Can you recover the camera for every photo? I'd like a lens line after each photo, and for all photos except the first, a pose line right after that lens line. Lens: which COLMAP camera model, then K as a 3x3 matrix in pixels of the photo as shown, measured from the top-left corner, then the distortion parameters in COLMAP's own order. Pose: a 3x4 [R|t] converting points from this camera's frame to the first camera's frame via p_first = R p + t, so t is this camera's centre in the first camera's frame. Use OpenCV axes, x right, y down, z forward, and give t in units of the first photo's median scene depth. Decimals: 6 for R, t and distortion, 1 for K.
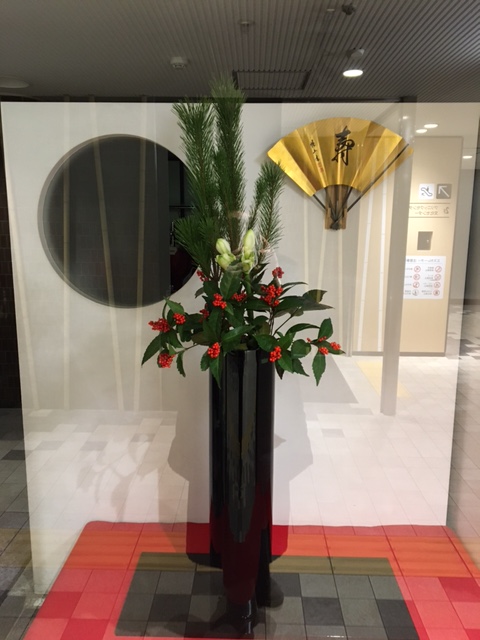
lens RADIAL K [[535.7, 0, 240.0], [0, 535.7, 320.0], [0, 0, 1]] dist [0.074861, -0.100222]
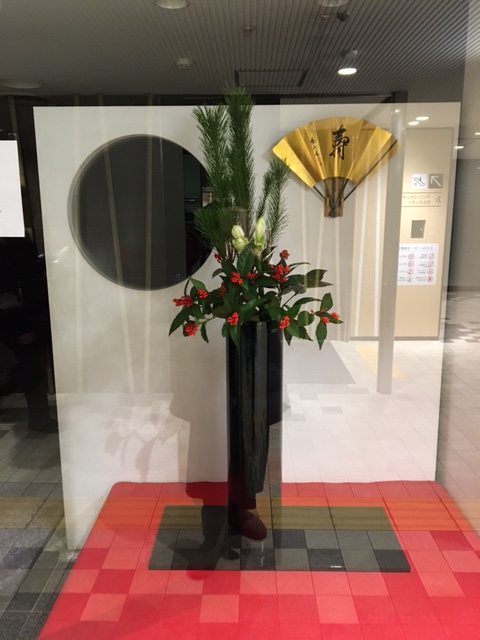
lens RADIAL K [[535.7, 0, 240.0], [0, 535.7, 320.0], [0, 0, 1]] dist [0.074861, -0.100222]
pose [[0.999878, -0.014787, 0.005032, -0.023905], [0.014716, 0.999796, 0.013825, 0.025360], [-0.005235, -0.013749, 0.999892, -0.112781]]
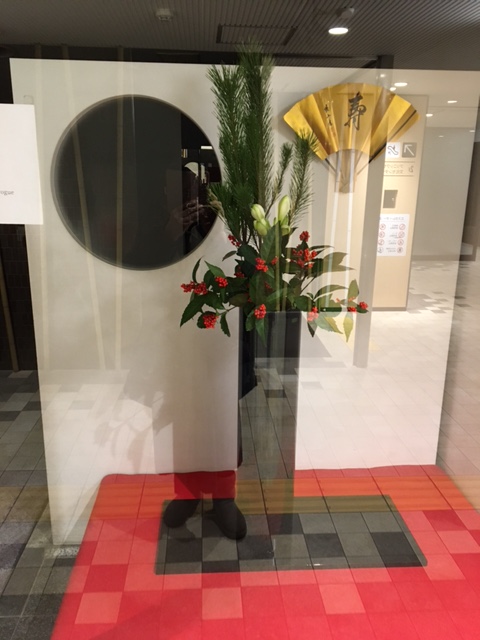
lens RADIAL K [[535.7, 0, 240.0], [0, 535.7, 320.0], [0, 0, 1]] dist [0.074861, -0.100222]
pose [[0.995744, -0.017343, 0.090515, -0.112056], [0.010023, 0.996688, 0.080700, -0.007907], [-0.091615, -0.079449, 0.992620, -0.036059]]
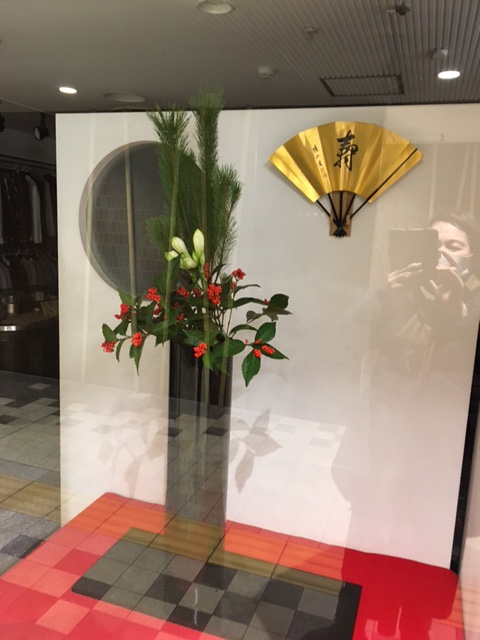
lens RADIAL K [[535.7, 0, 240.0], [0, 535.7, 320.0], [0, 0, 1]] dist [0.074861, -0.100222]
pose [[0.951086, 0.089288, -0.295742, 0.278083], [-0.093781, 0.995592, -0.001011, -0.000406], [0.294348, 0.028697, 0.955267, 0.021260]]
